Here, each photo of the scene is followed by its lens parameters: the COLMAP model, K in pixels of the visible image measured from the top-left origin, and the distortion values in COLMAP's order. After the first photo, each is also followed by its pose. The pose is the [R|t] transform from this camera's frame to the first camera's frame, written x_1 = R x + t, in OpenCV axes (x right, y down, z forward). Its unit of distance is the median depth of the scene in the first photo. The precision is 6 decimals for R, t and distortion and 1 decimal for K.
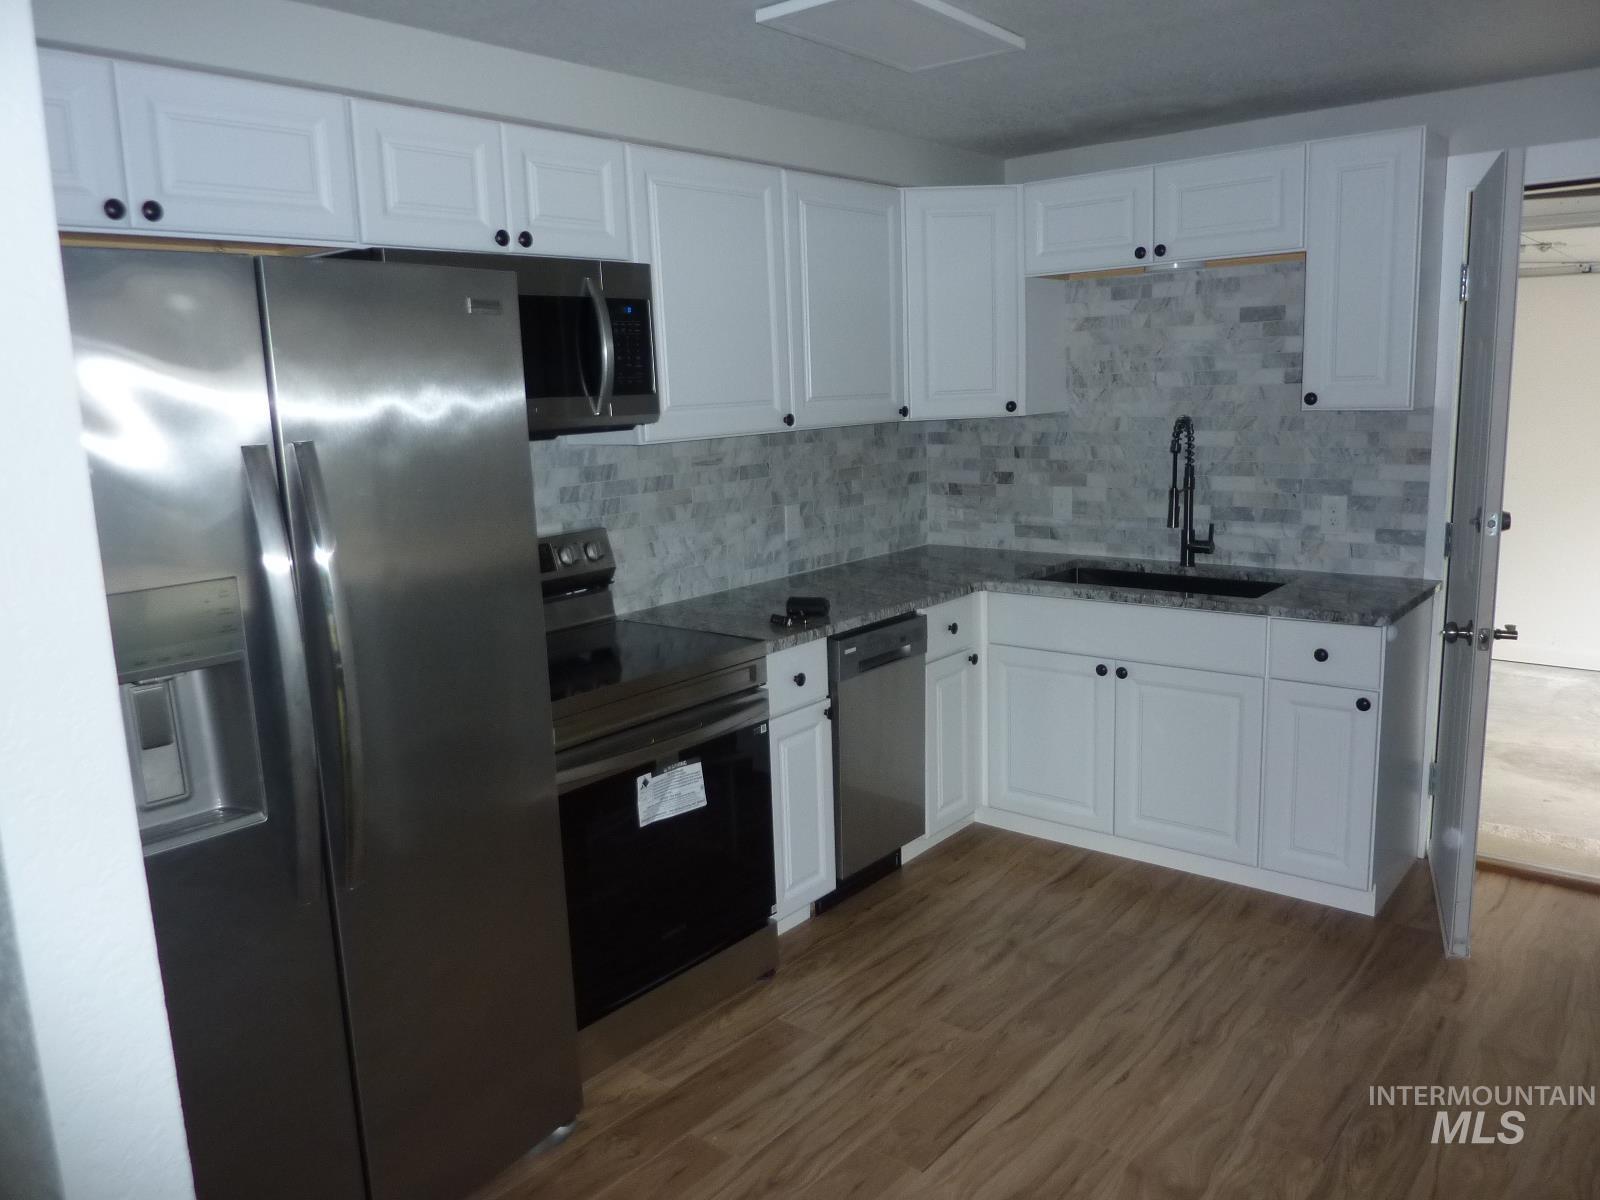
lens RADIAL K [[1202.7, 0, 786.8], [0, 1202.7, 604.6], [0, 0, 1]] dist [-0.030768, -0.013393]
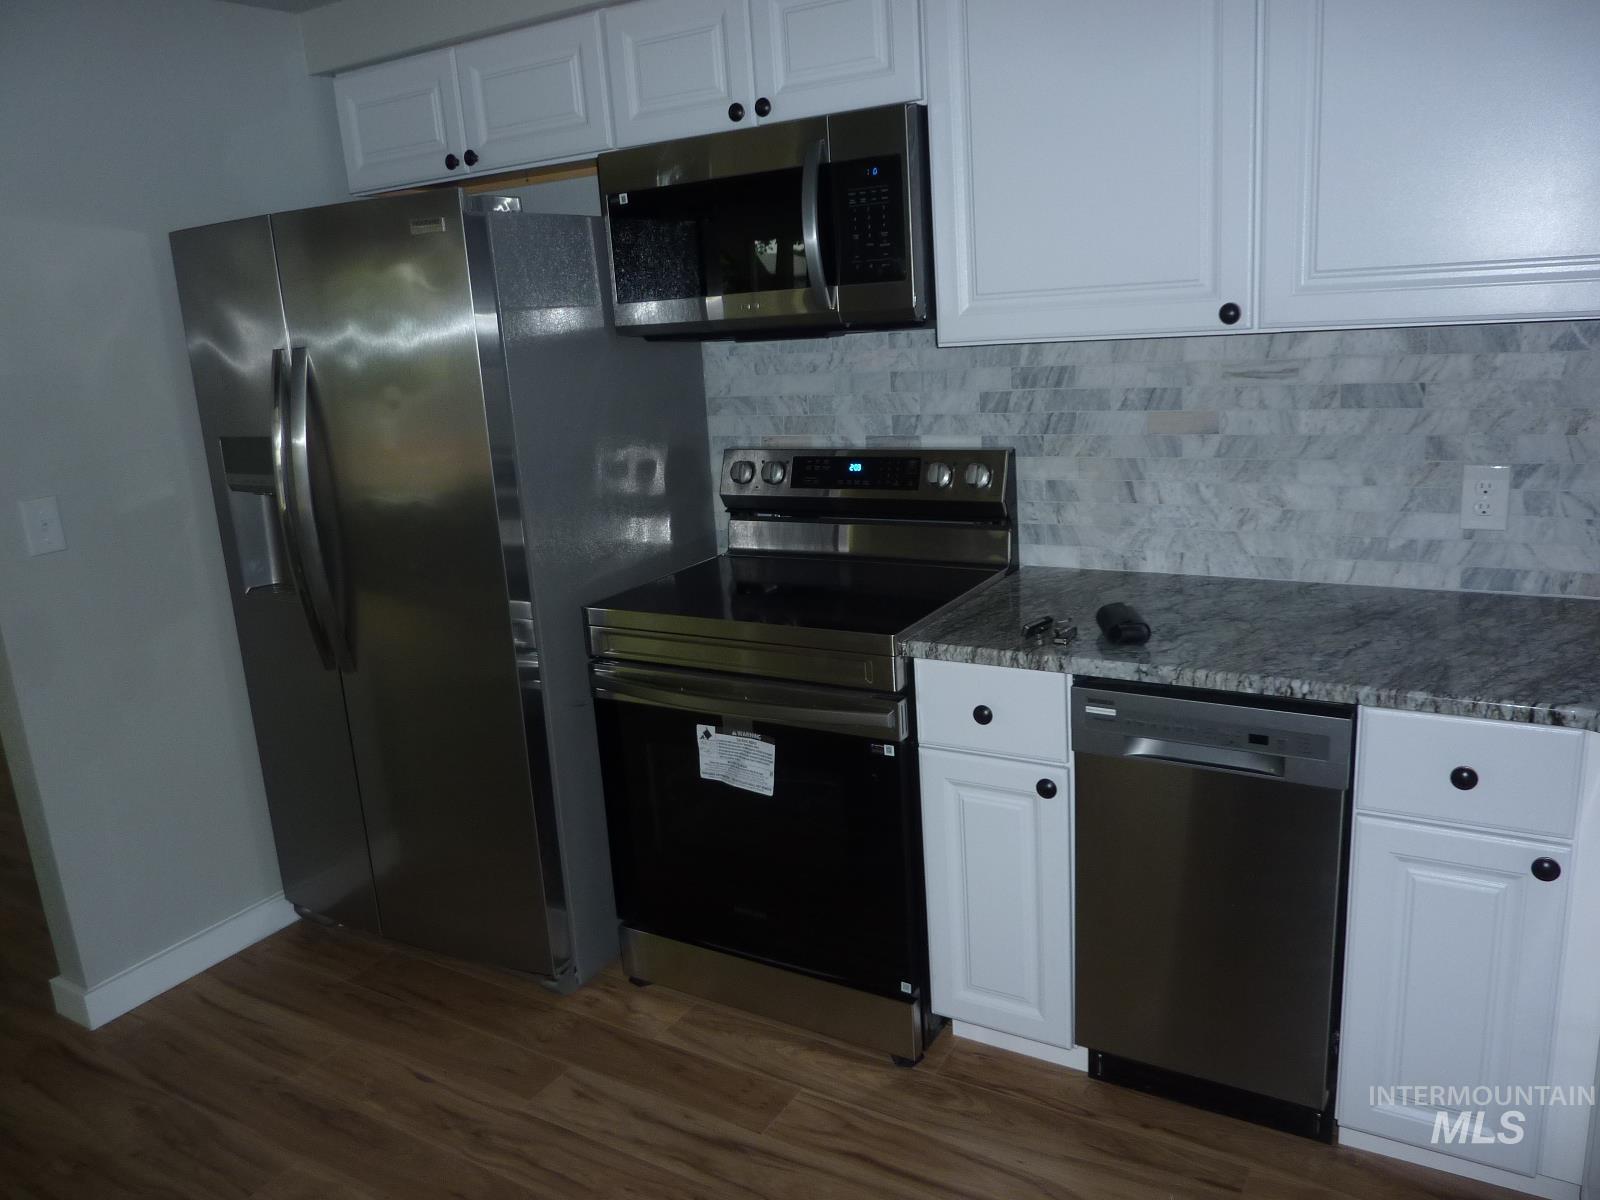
lens RADIAL K [[1202.7, 0, 787.4], [0, 1202.7, 601.7], [0, 0, 1]] dist [-0.030768, -0.013393]
pose [[0.139677, 0.266266, -0.953726, 0.566460], [-0.118683, 0.960726, 0.250839, -0.140678], [0.983059, 0.078155, 0.165792, 0.709694]]
